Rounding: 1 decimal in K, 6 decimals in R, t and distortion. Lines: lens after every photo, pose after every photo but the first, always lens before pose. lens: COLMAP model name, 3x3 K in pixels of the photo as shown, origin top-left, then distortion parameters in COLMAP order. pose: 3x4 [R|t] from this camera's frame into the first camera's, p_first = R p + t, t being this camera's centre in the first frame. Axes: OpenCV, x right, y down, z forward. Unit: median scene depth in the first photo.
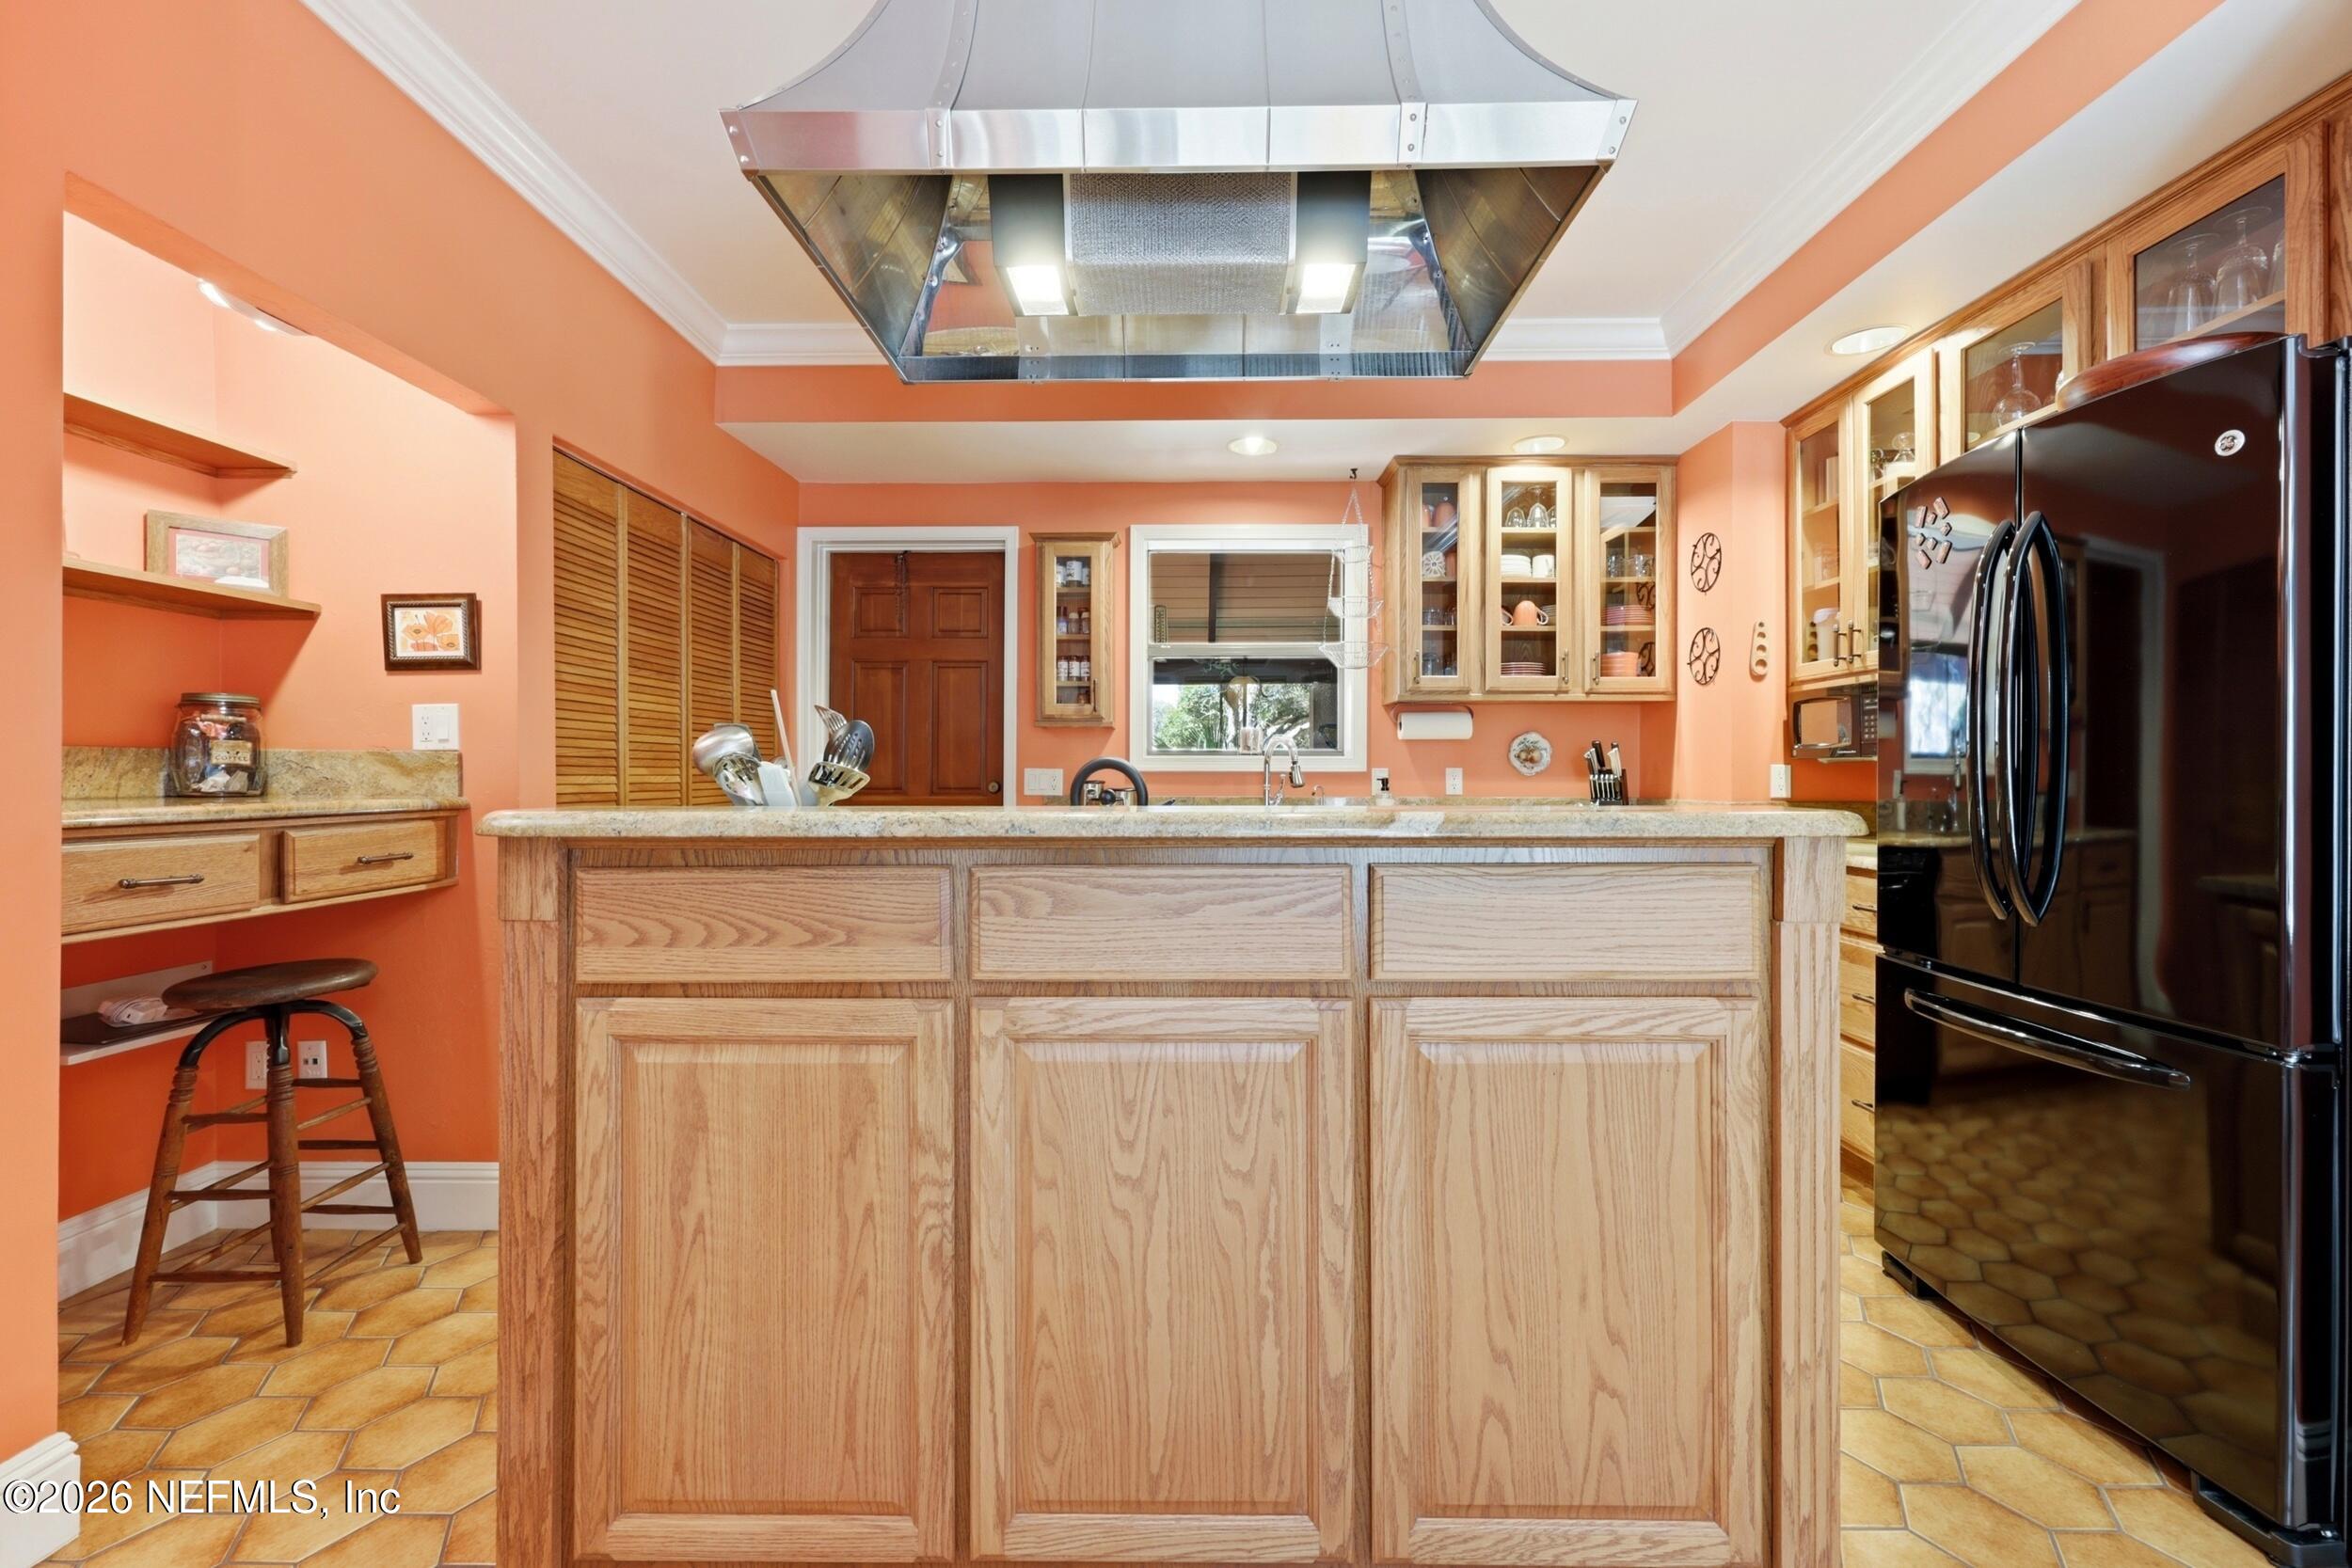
lens RADIAL K [[954.7, 0, 1172.7], [0, 954.7, 783.7], [0, 0, 1]] dist [-0.001316, 0.000031]
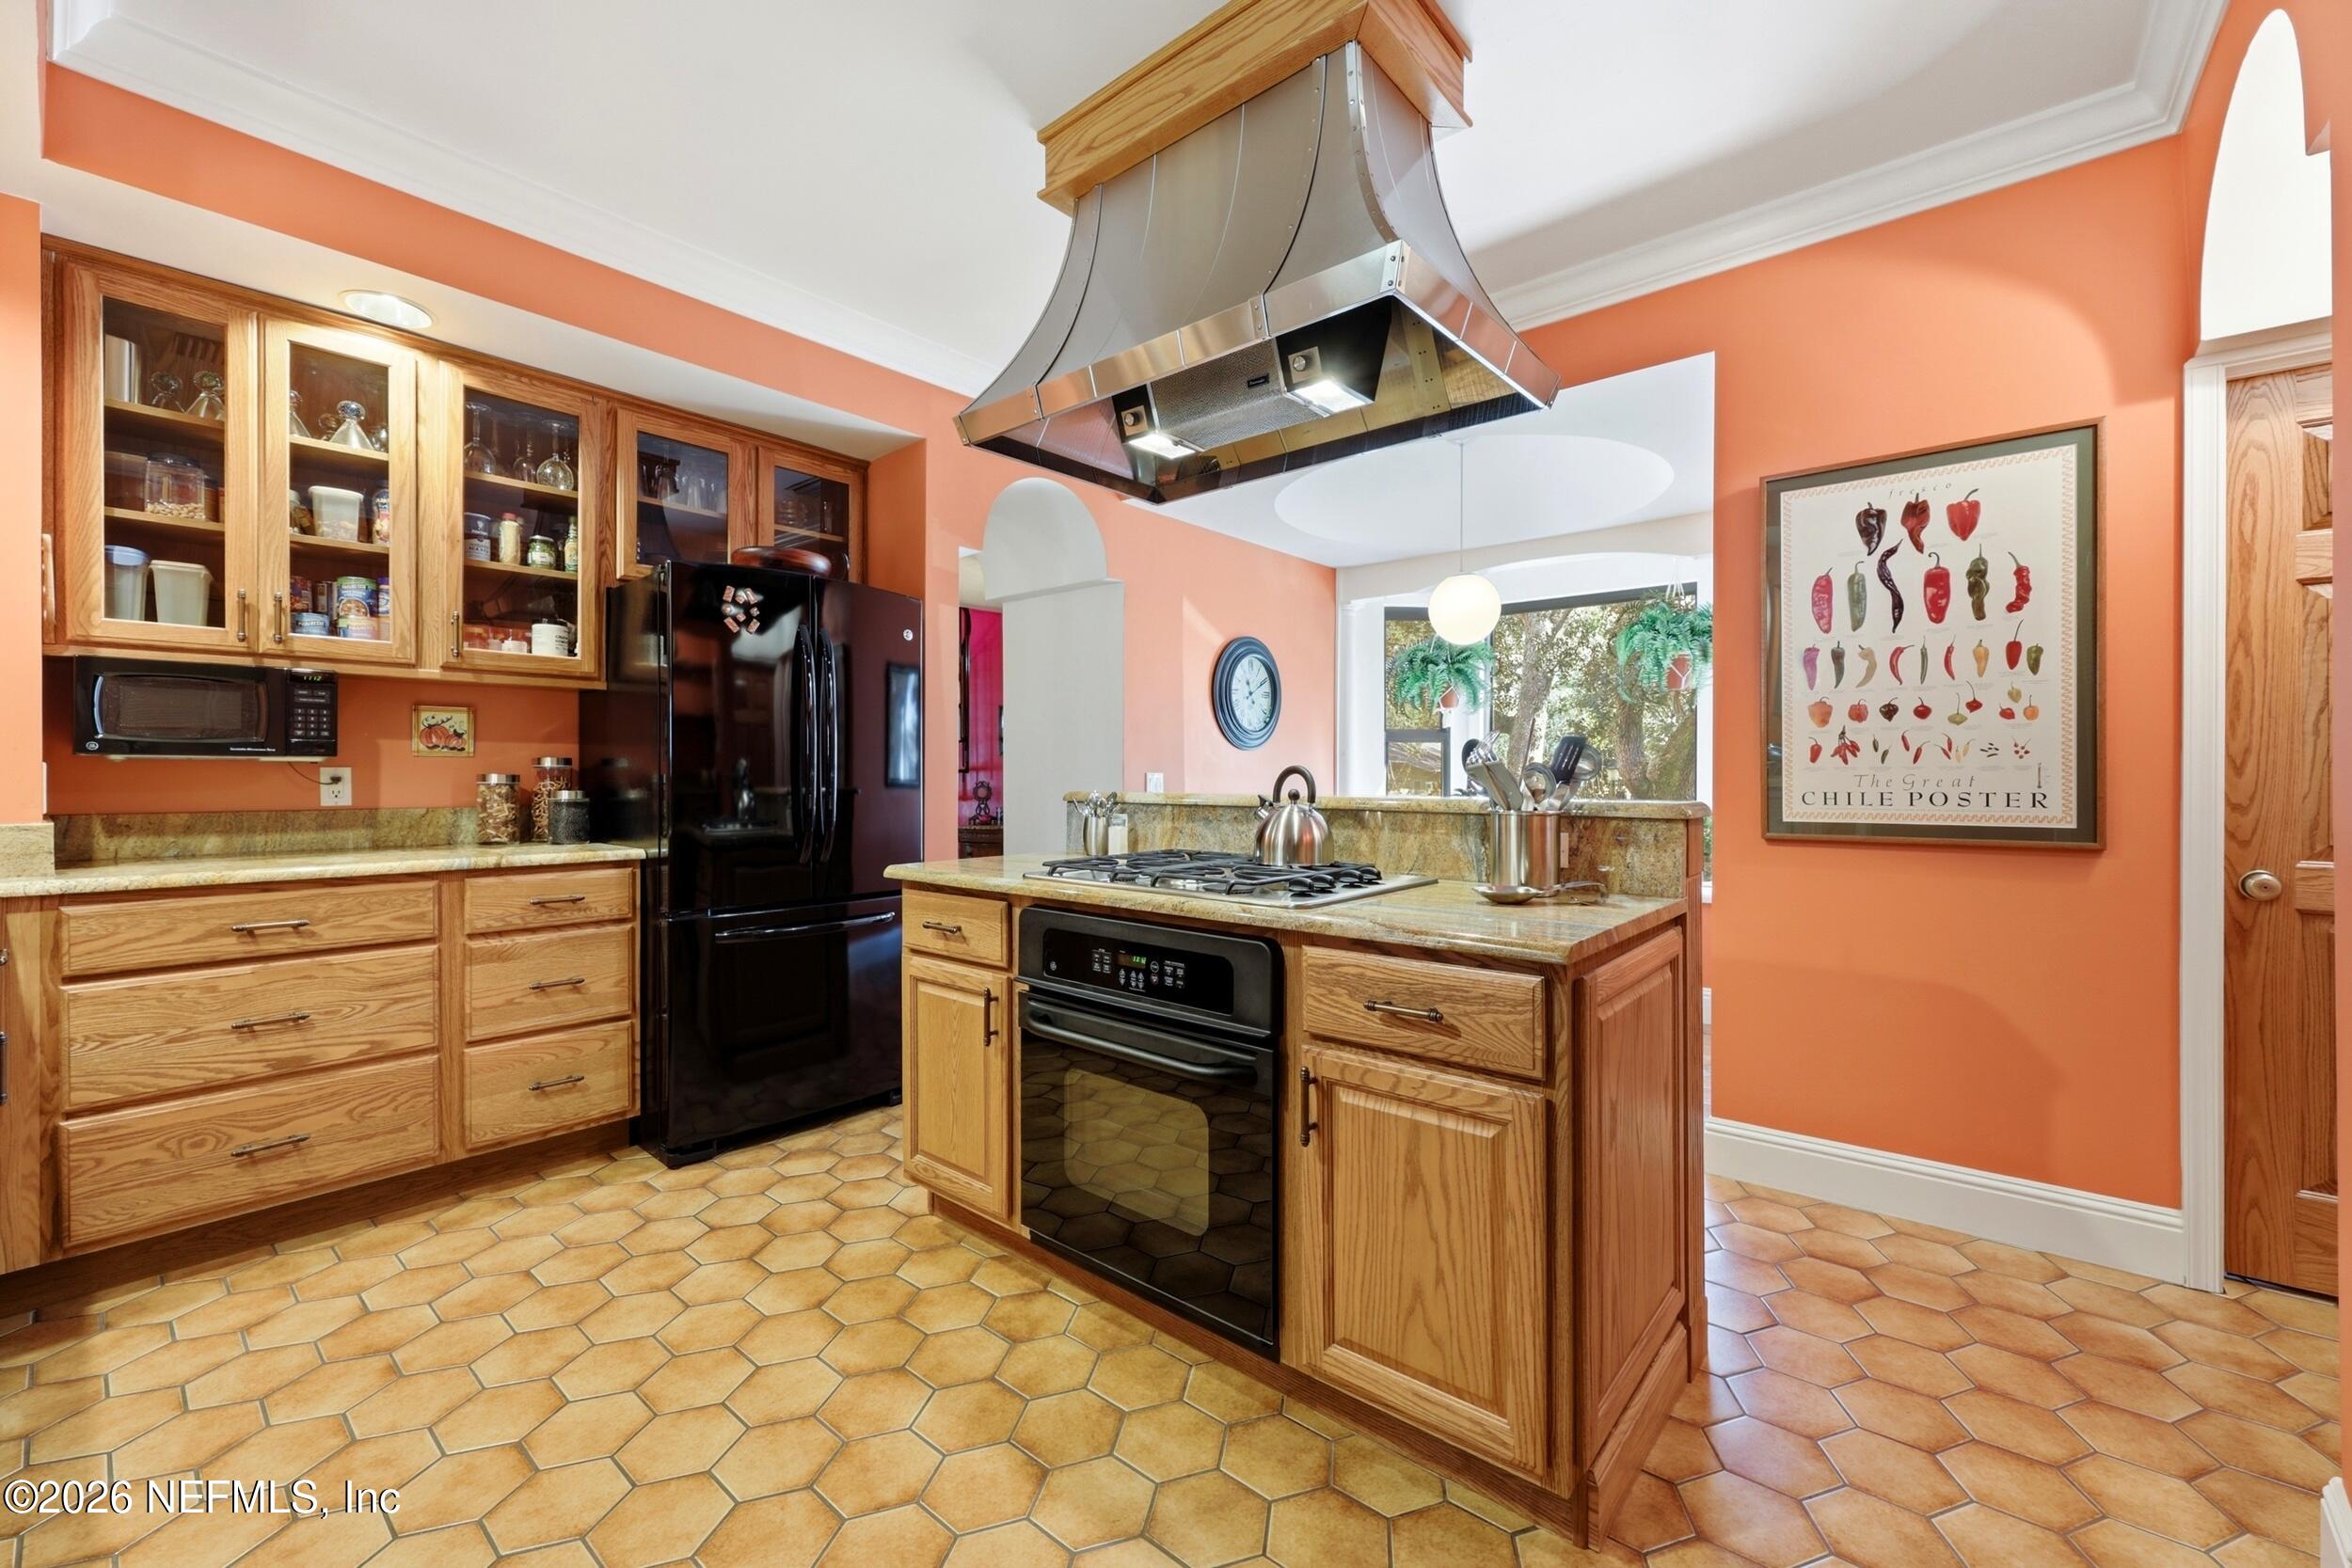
lens RADIAL K [[948.7, 0, 1183.5], [0, 948.7, 782.4], [0, 0, 1]] dist [-0.002345, -0.000200]
pose [[-0.769060, -0.006504, 0.639143, -0.352573], [0.005379, 0.999847, 0.016648, -0.011334], [-0.639153, 0.016242, -0.768908, 0.932225]]
